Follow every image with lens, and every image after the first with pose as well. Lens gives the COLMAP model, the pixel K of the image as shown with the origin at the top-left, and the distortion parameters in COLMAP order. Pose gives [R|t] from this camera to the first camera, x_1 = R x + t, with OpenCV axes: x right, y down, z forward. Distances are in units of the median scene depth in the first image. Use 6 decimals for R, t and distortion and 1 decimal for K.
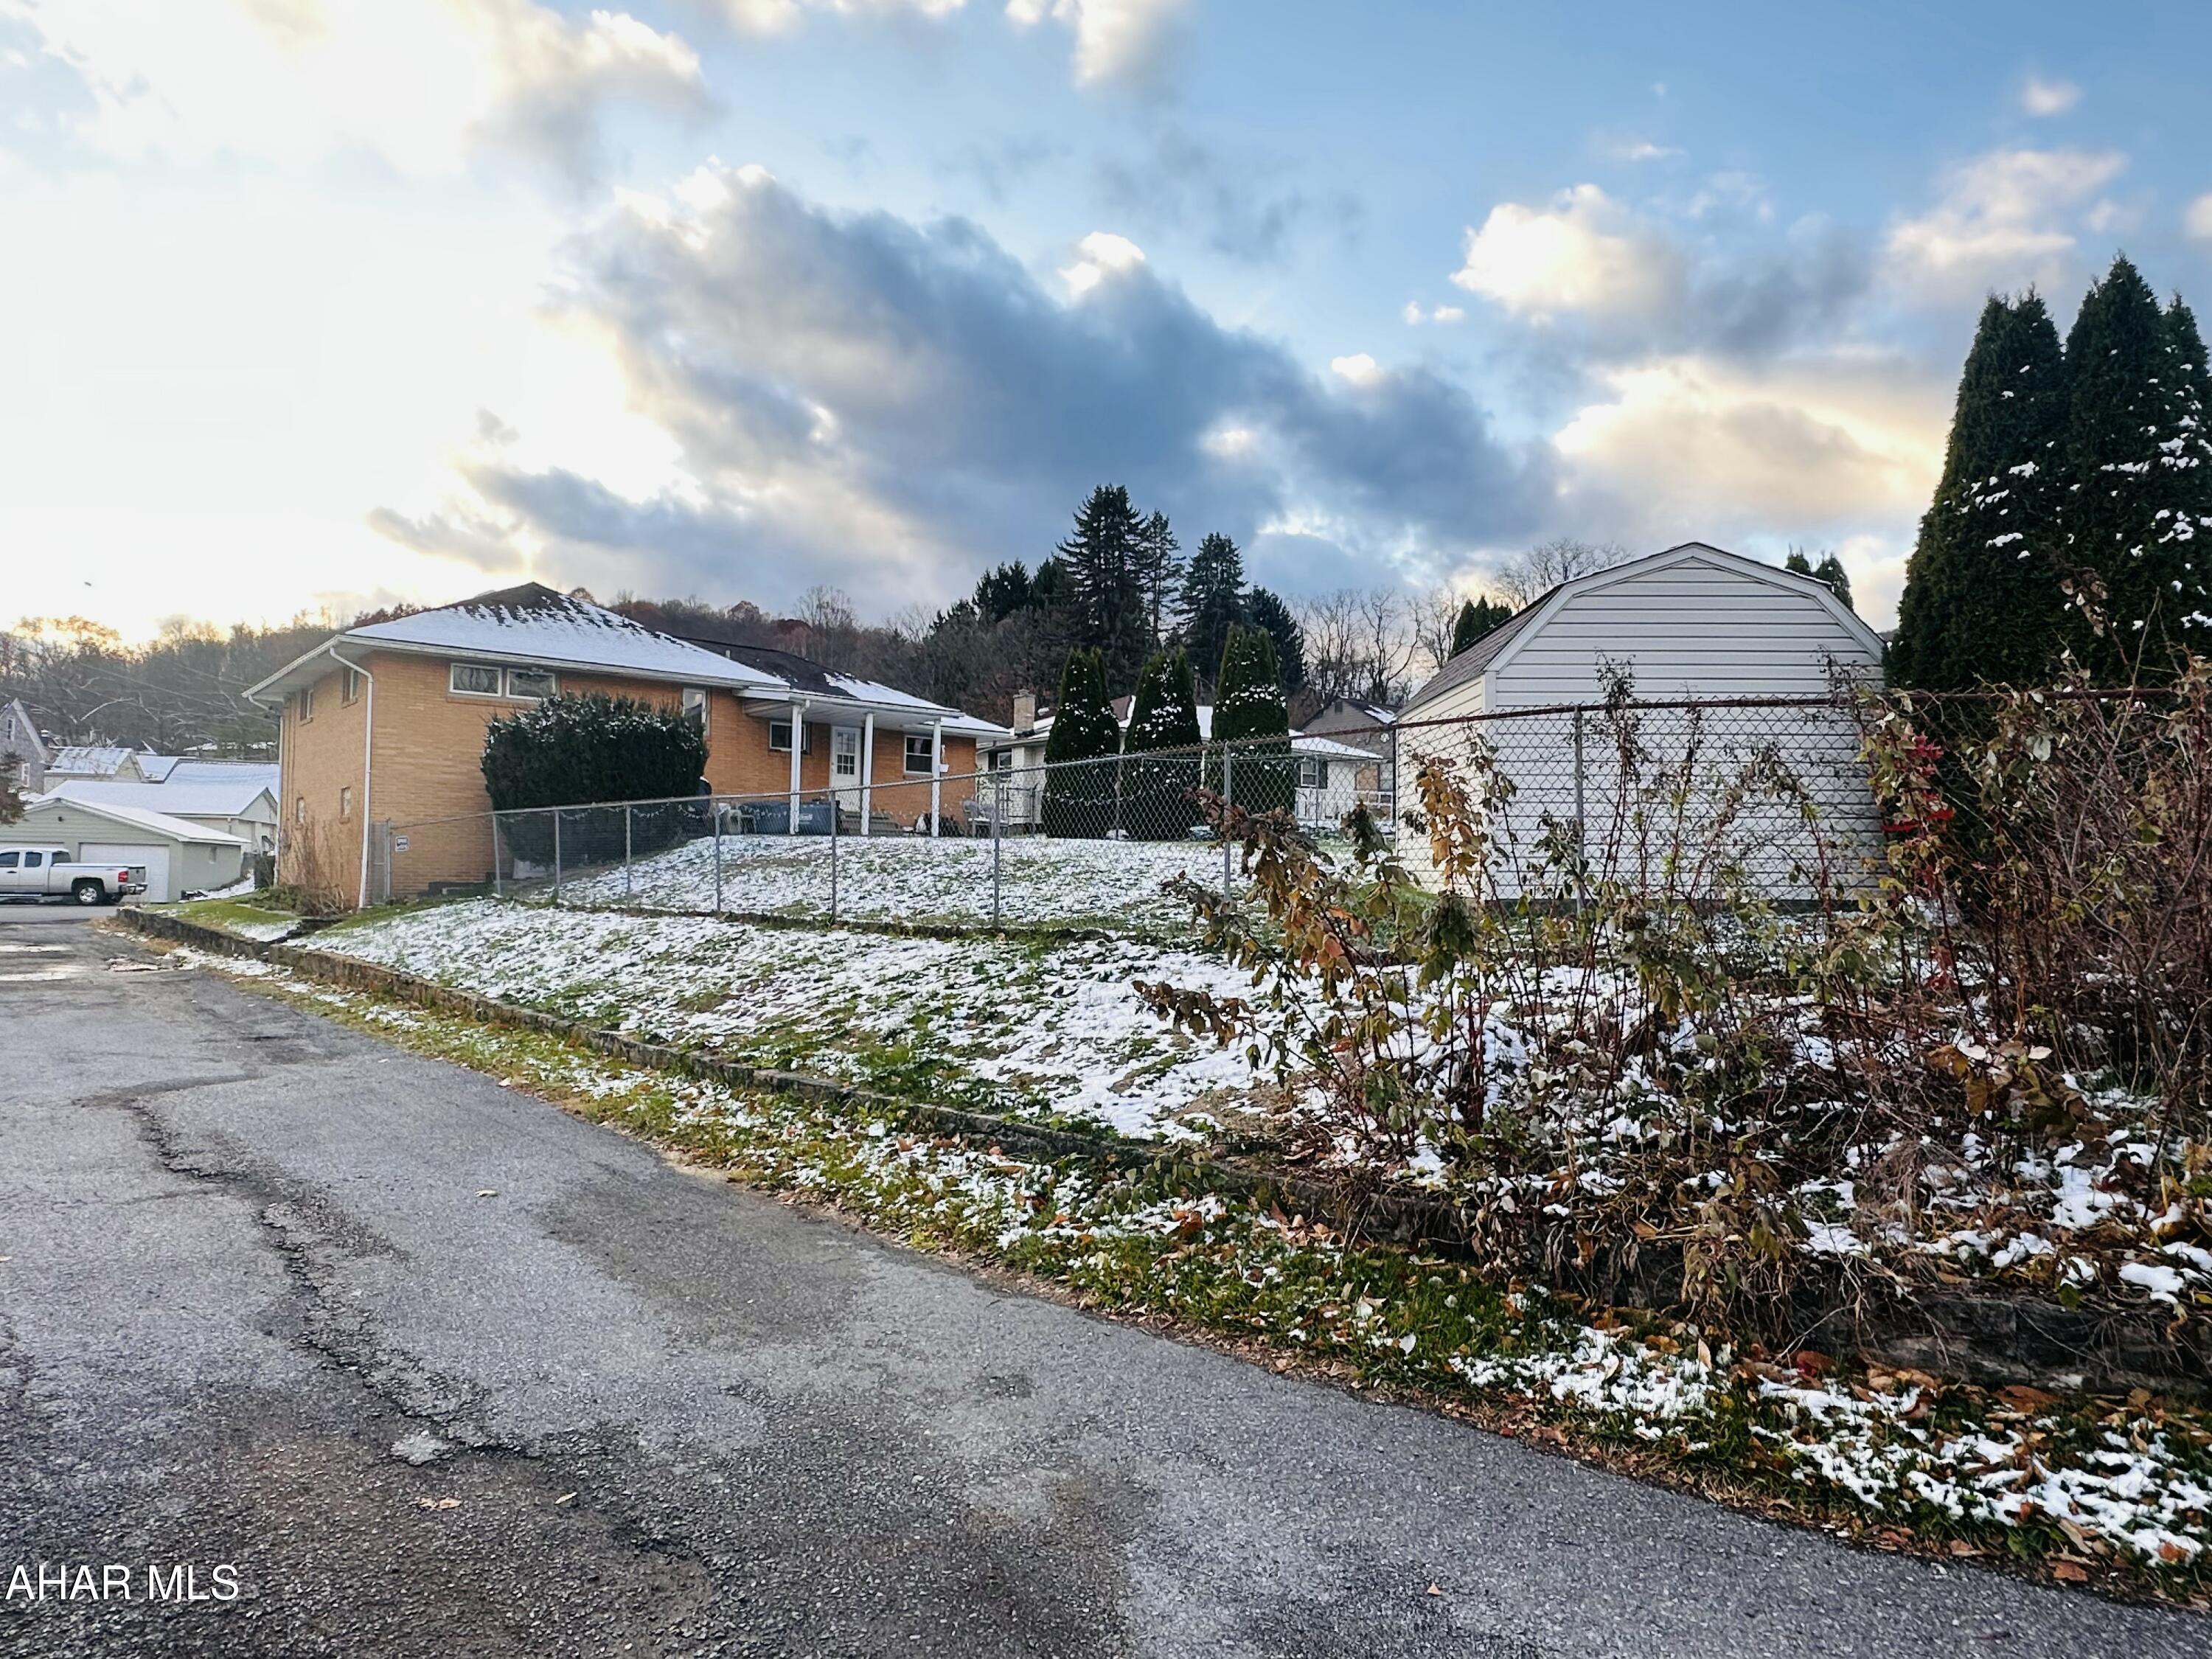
lens RADIAL K [[1334.9, 0, 1106.8], [0, 1334.9, 832.1], [0, 0, 1]] dist [0.003499, -0.001188]
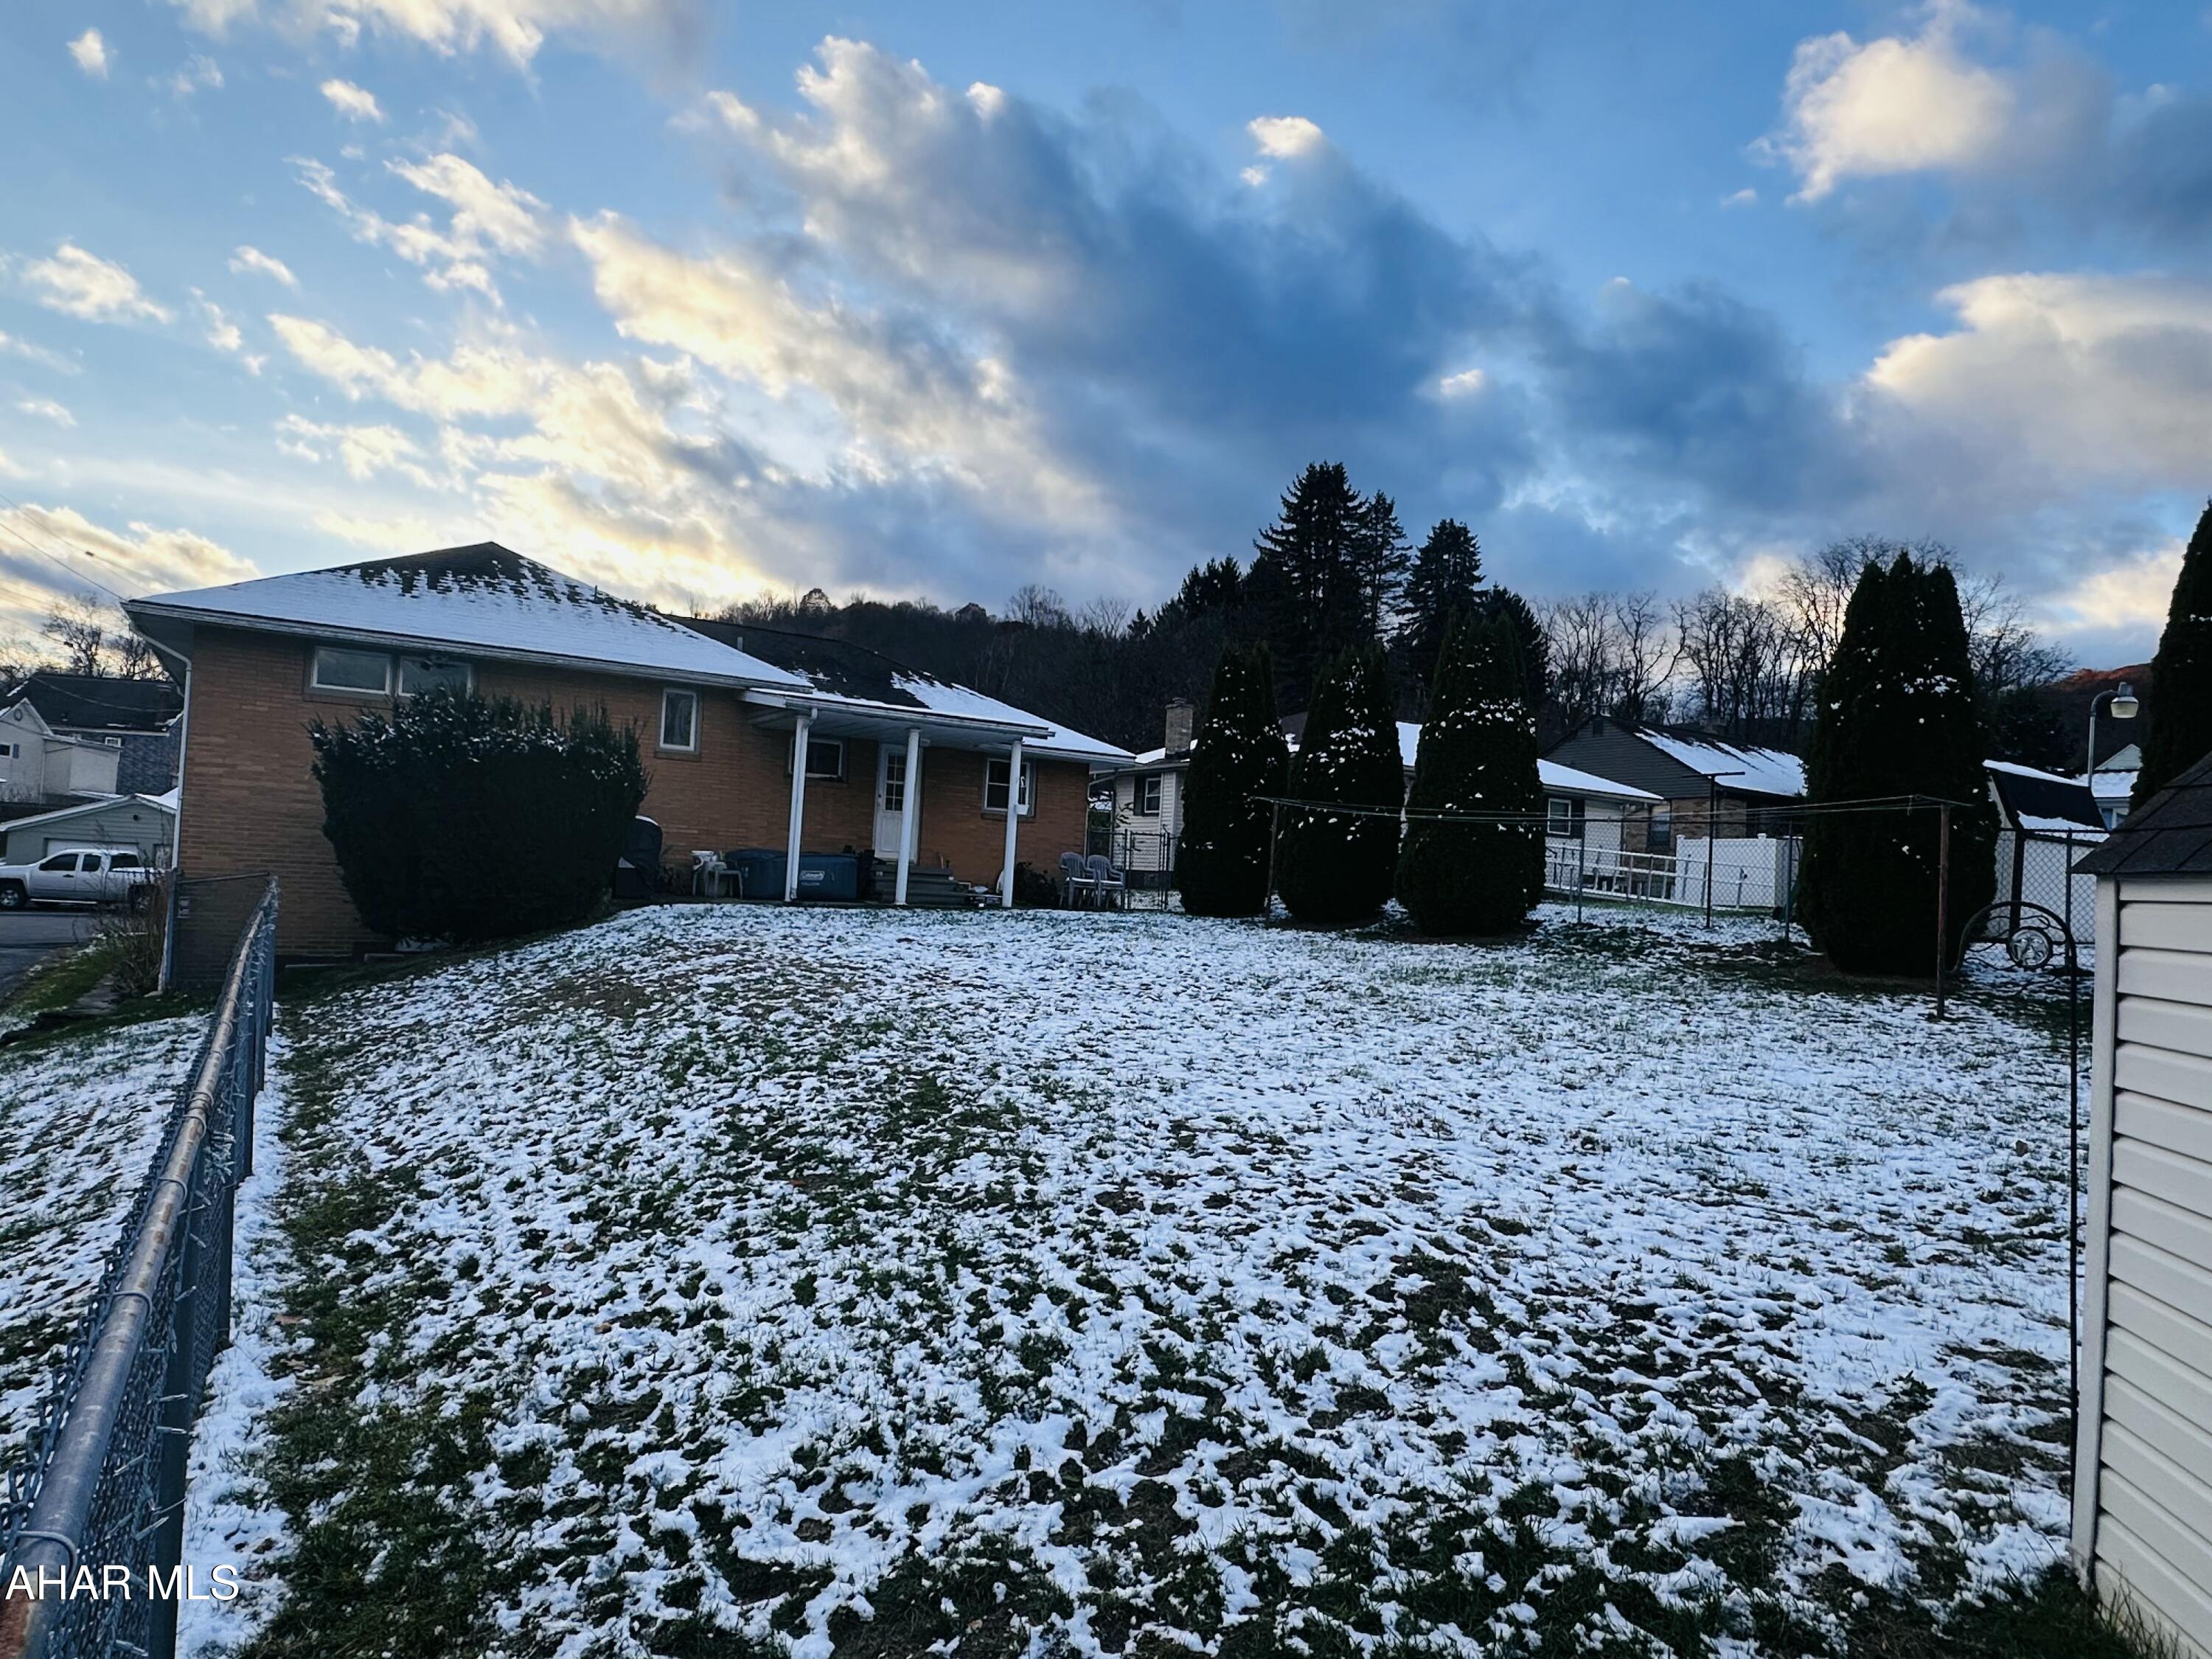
lens RADIAL K [[1334.9, 0, 1100.7], [0, 1334.9, 823.7], [0, 0, 1]] dist [0.003499, -0.001188]
pose [[0.984747, 0.035677, -0.170297, 0.015046], [-0.037386, 0.999278, -0.006835, -0.014664], [0.169930, 0.013097, 0.985369, 0.126218]]
